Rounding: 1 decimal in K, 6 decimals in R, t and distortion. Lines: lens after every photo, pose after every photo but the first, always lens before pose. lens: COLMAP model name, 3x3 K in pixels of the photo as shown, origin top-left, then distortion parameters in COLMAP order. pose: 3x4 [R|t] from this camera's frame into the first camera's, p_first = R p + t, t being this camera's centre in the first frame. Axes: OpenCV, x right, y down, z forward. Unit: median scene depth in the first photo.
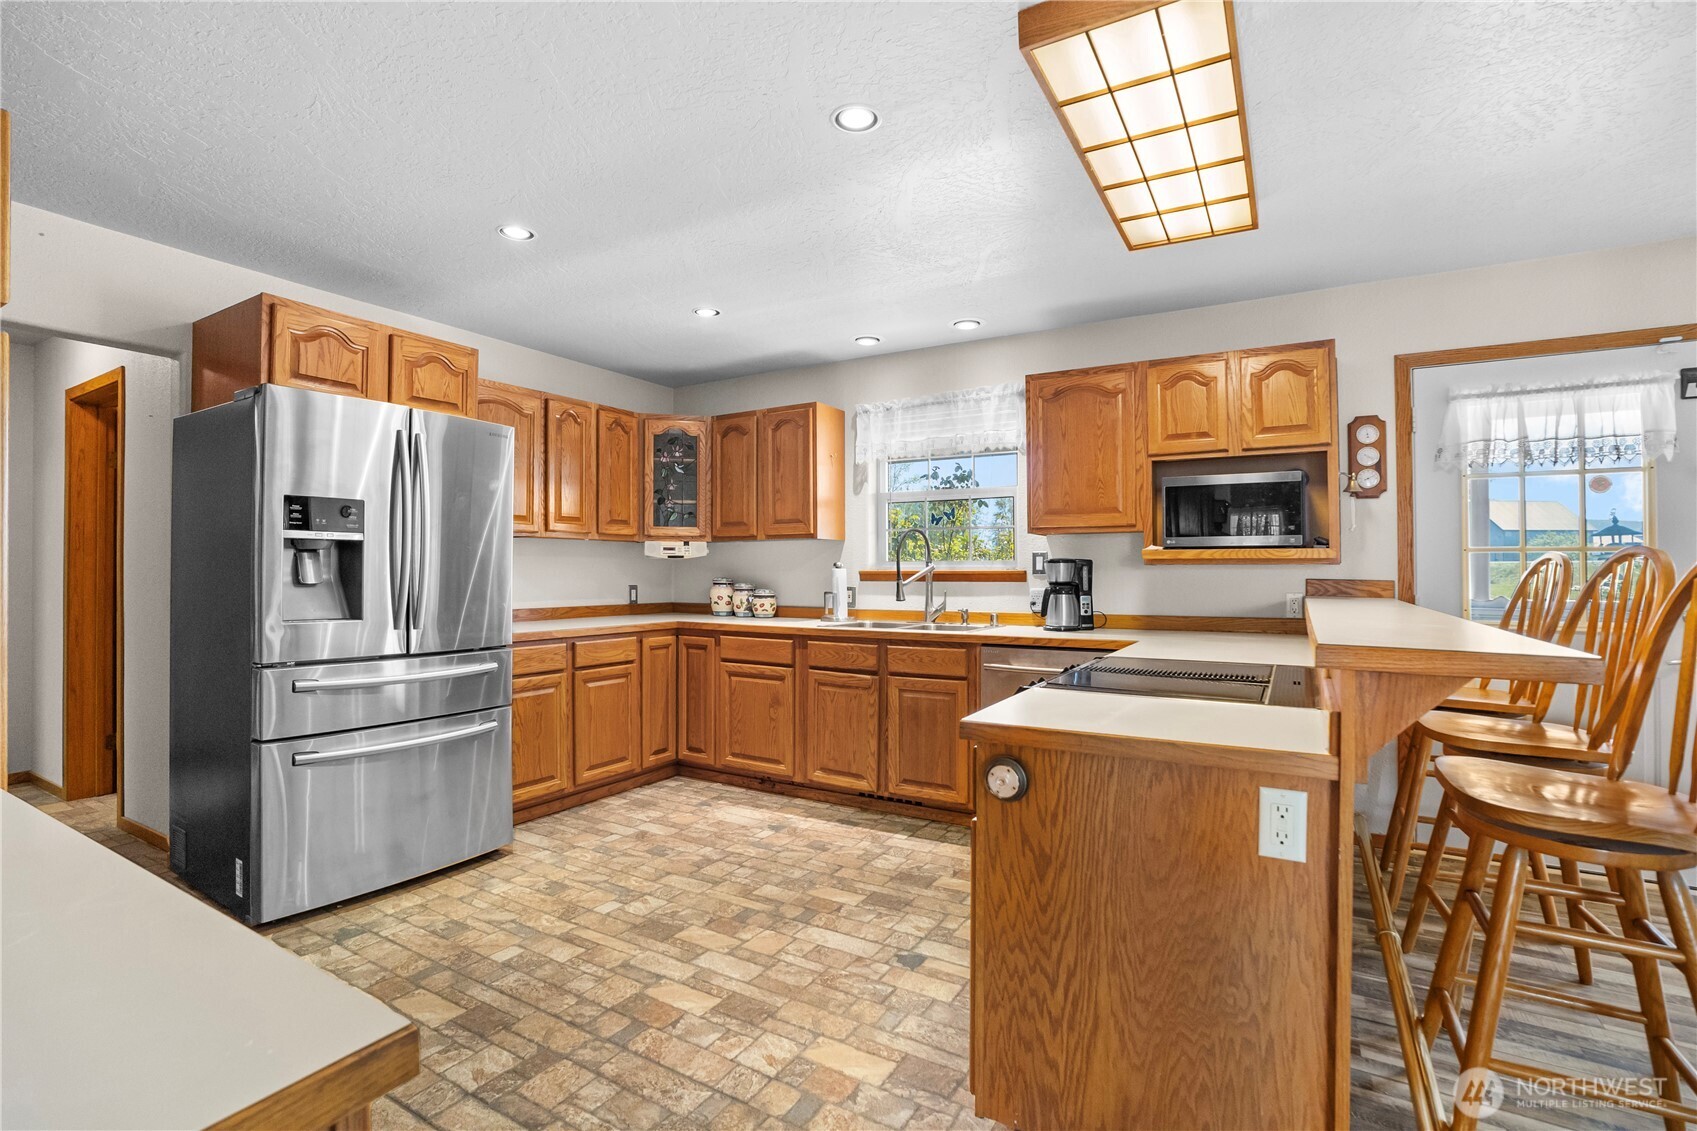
lens RADIAL K [[767.5, 0, 876.8], [0, 767.5, 559.7], [0, 0, 1]] dist [-0.044392, 0.017638]
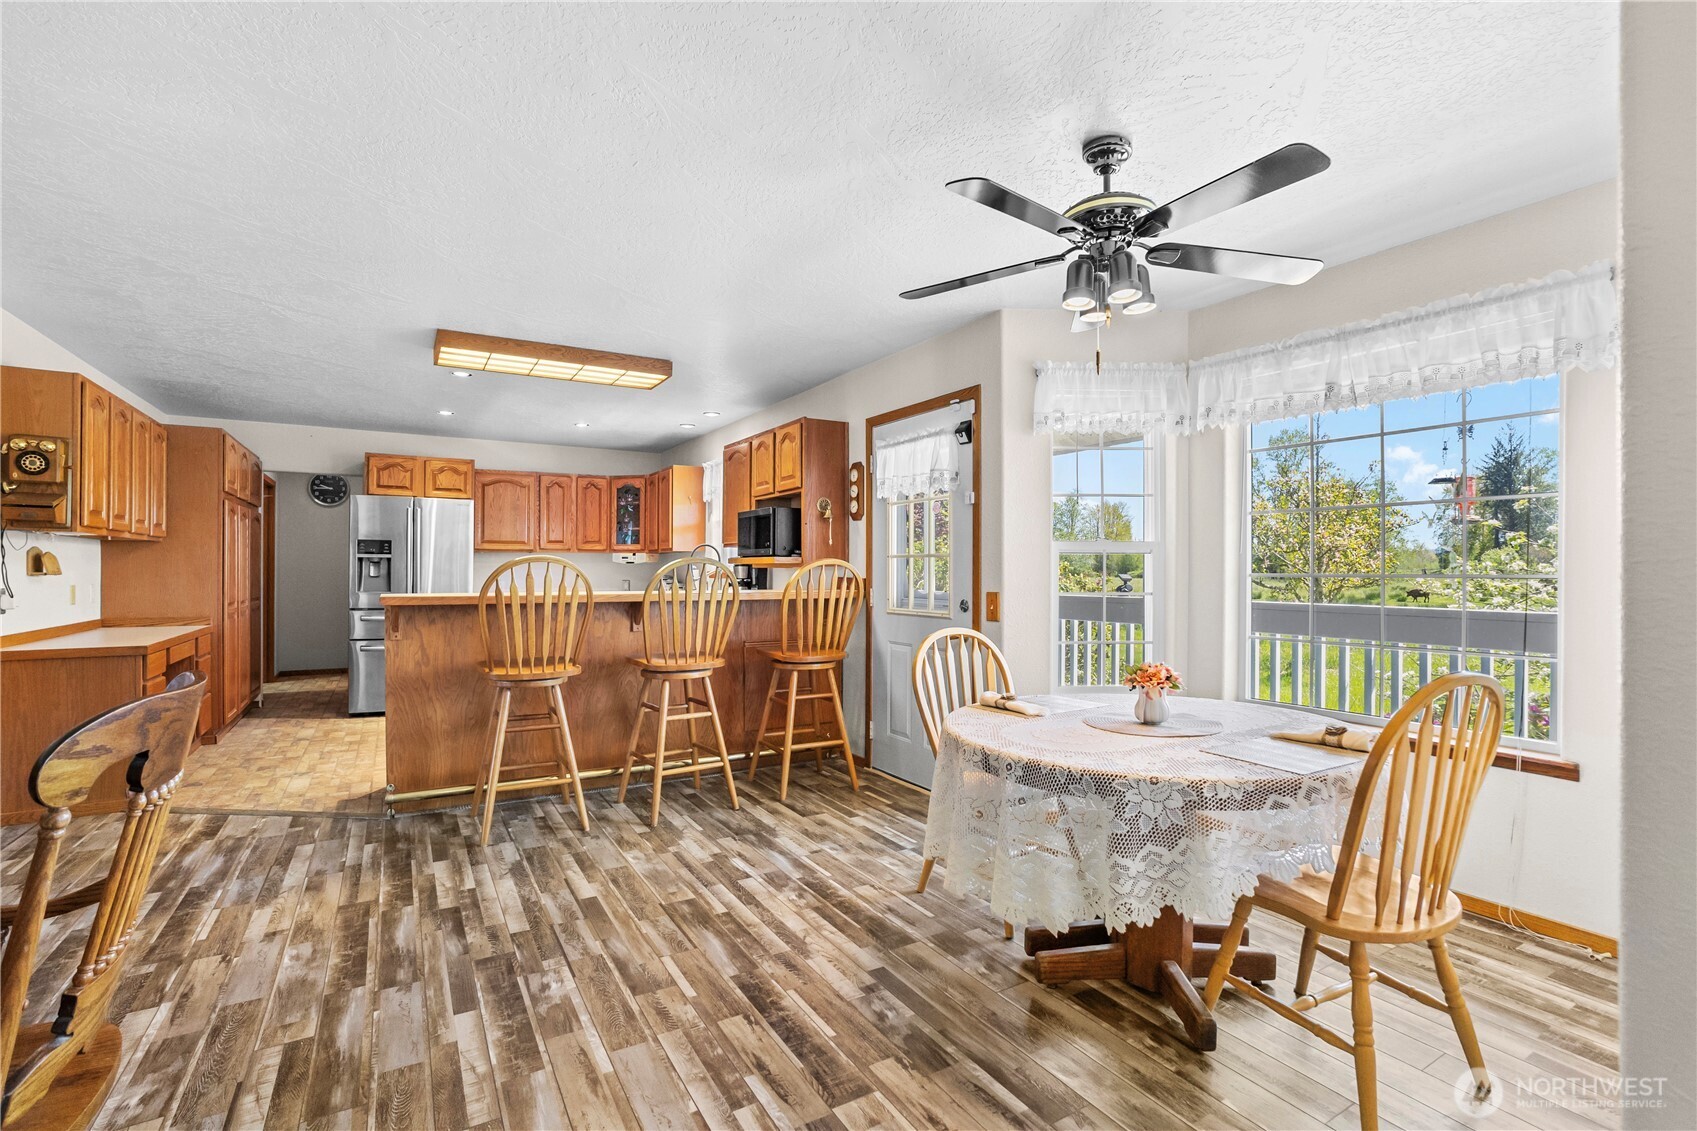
lens RADIAL K [[767.5, 0, 842.0], [0, 767.5, 557.6], [0, 0, 1]] dist [-0.044392, 0.017638]
pose [[0.869023, -0.006503, -0.494729, 1.532956], [0.001689, 0.999947, -0.010177, 0.004254], [0.494769, 0.008009, 0.868988, -0.311041]]
